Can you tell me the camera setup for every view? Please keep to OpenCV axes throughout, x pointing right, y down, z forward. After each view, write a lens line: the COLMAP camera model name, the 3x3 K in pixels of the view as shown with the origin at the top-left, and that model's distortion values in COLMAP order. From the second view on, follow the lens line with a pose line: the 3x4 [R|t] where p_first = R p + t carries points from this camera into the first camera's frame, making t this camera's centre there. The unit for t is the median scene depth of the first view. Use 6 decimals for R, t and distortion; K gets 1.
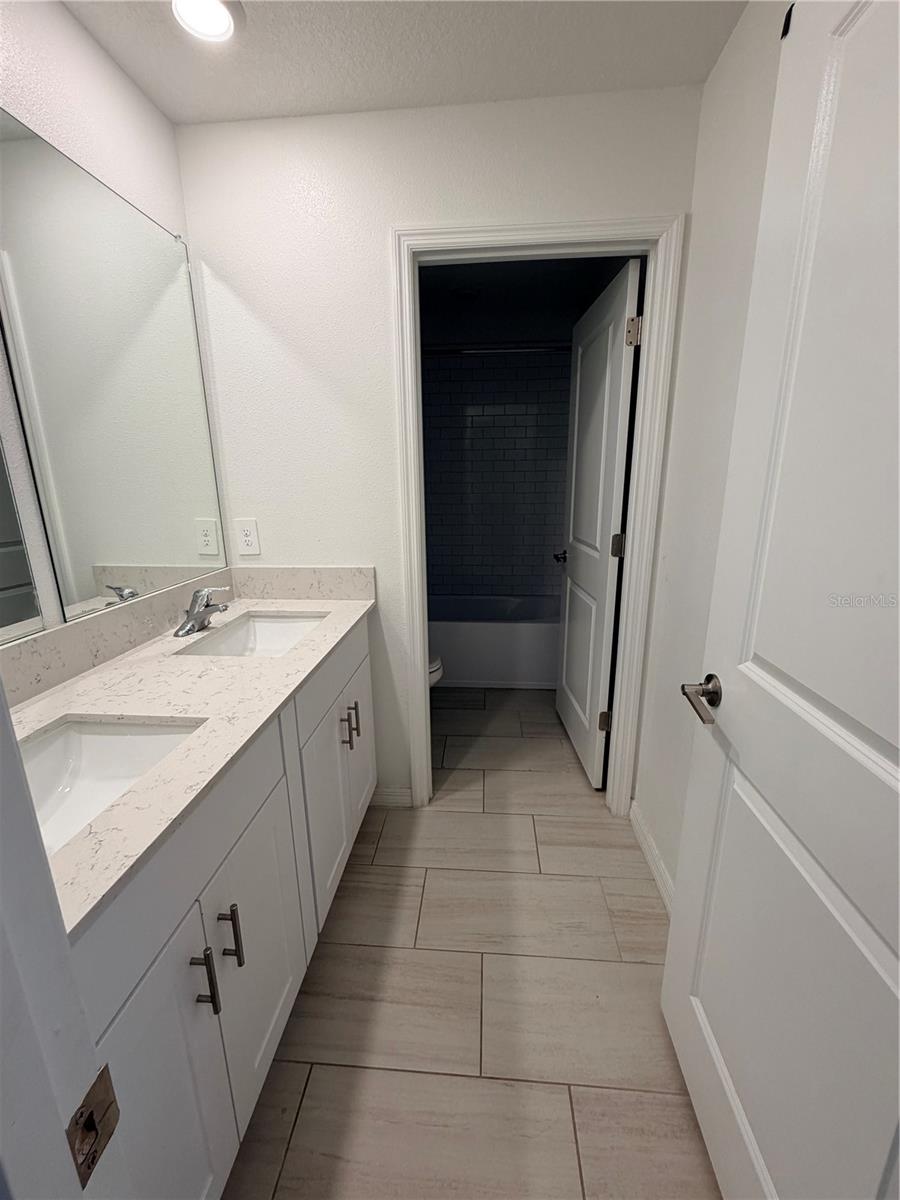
lens RADIAL K [[479.7, 0, 446.8], [0, 479.7, 598.4], [0, 0, 1]] dist [0.000739, -0.000318]
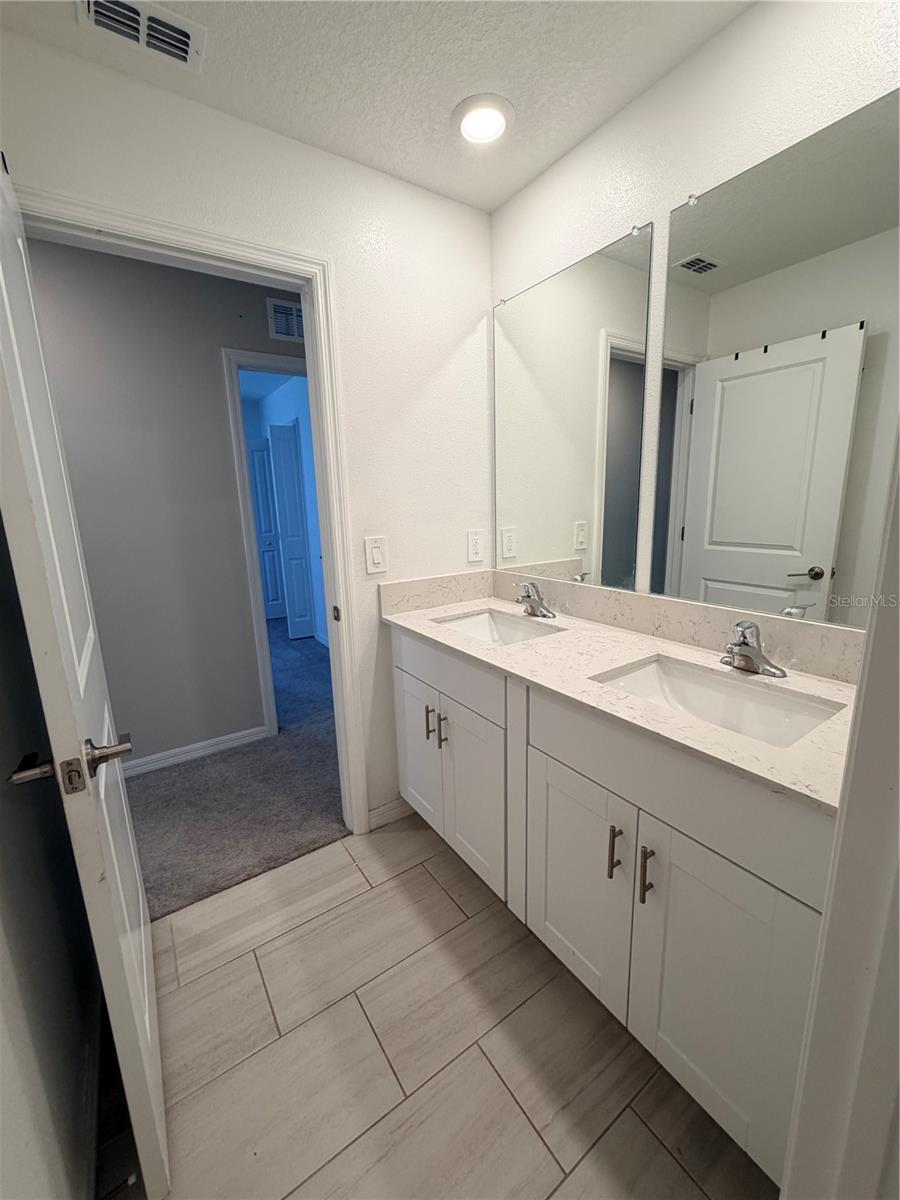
lens RADIAL K [[479.7, 0, 445.8], [0, 479.7, 594.9], [0, 0, 1]] dist [0.000739, -0.000318]
pose [[-0.781884, 0.158364, -0.602974, 0.342376], [-0.117249, 0.912584, 0.391718, -0.304500], [0.612298, 0.376976, -0.694967, 1.192463]]
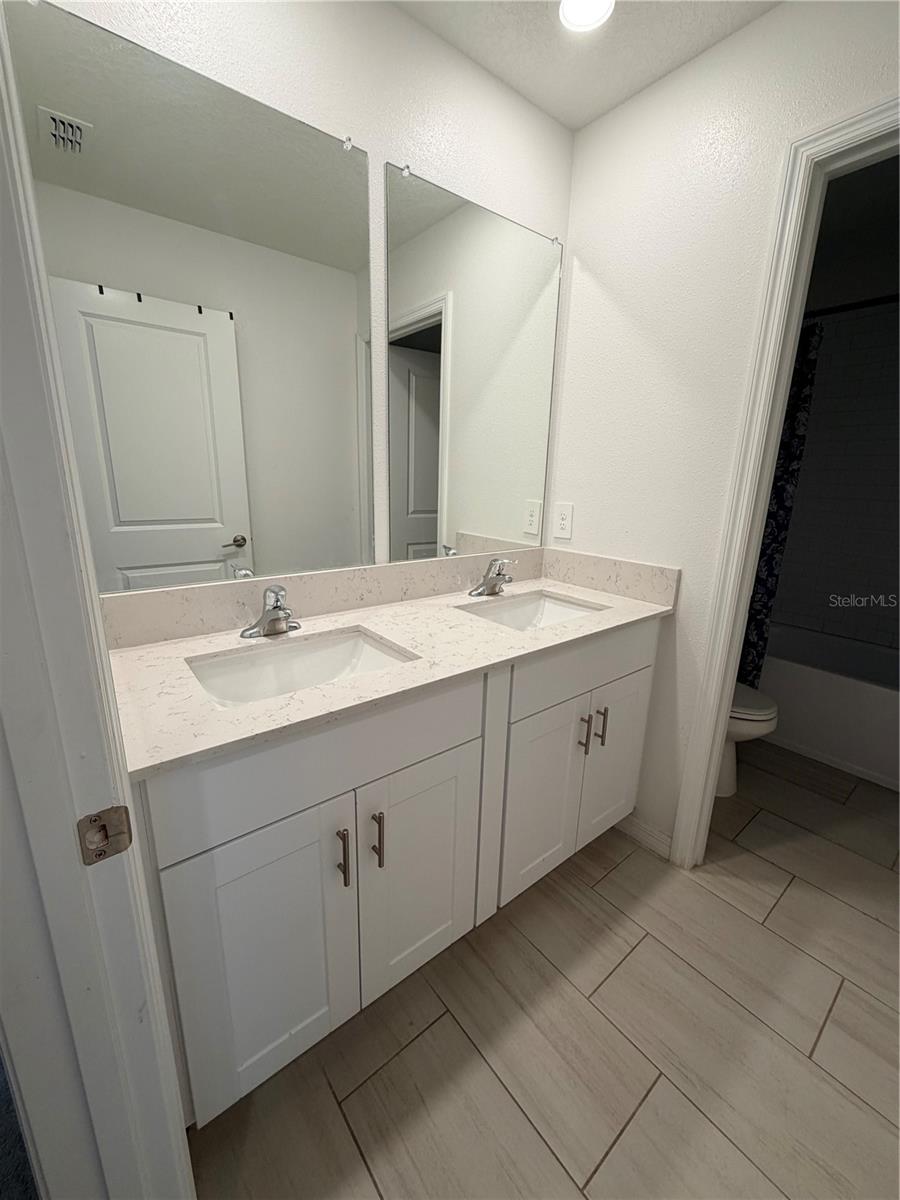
lens RADIAL K [[479.7, 0, 450.5], [0, 479.7, 598.0], [0, 0, 1]] dist [0.000739, -0.000318]
pose [[0.686247, 0.208601, -0.696815, 0.205737], [-0.211216, 0.973864, 0.083527, -0.001177], [0.696027, 0.089858, 0.712371, 0.131022]]
